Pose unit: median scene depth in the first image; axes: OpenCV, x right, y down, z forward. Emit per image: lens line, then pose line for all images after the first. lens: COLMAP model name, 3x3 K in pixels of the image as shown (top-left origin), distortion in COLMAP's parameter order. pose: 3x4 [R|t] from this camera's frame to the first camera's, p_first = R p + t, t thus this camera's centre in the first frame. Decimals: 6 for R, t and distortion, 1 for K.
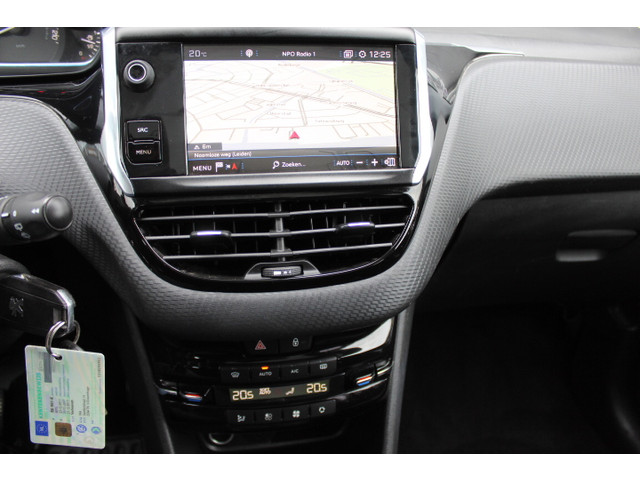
lens RADIAL K [[654.1, 0, 322.8], [0, 654.1, 240.9], [0, 0, 1]] dist [-0.119281, -0.005228]
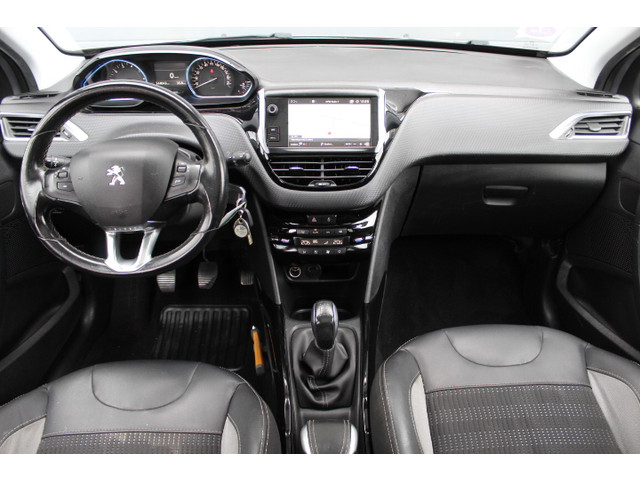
lens RADIAL K [[654.1, 0, 318.3], [0, 654.1, 238.6], [0, 0, 1]] dist [-0.119281, -0.005228]
pose [[0.992855, 0.042626, -0.111454, 0.222164], [-0.040104, 0.998888, 0.024775, 0.198331], [0.112387, -0.020128, 0.993461, -1.613844]]
